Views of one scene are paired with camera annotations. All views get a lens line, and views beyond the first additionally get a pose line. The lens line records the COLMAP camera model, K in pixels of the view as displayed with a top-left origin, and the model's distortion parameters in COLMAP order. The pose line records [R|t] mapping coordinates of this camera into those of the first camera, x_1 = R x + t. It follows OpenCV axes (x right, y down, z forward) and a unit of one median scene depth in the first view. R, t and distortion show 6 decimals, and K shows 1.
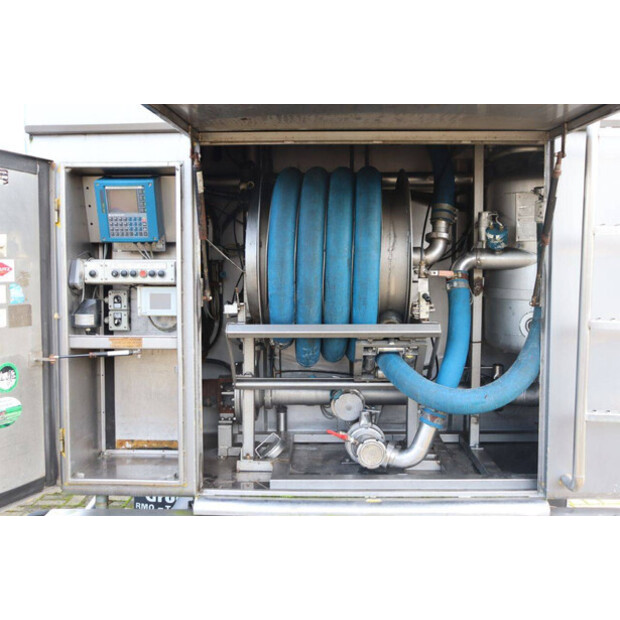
lens RADIAL K [[778.6, 0, 309.7], [0, 778.6, 311.7], [0, 0, 1]] dist [-0.002151, 0.000000]
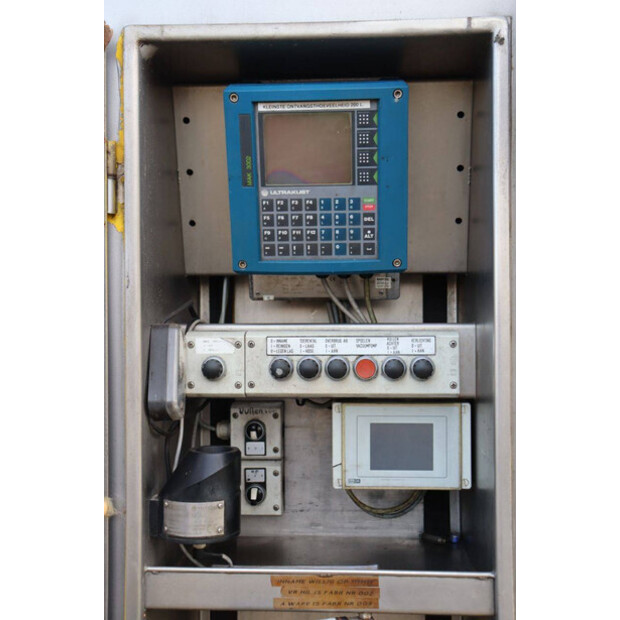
lens RADIAL K [[1067.0, 0, 310.4], [0, 1067.0, 308.9], [0, 0, 1]] dist [0.182170, 0.000000]
pose [[0.998714, -0.003500, -0.050572, -0.213759], [0.000729, 0.998502, -0.054709, -0.049336], [0.050688, 0.054602, 0.997221, 0.545513]]
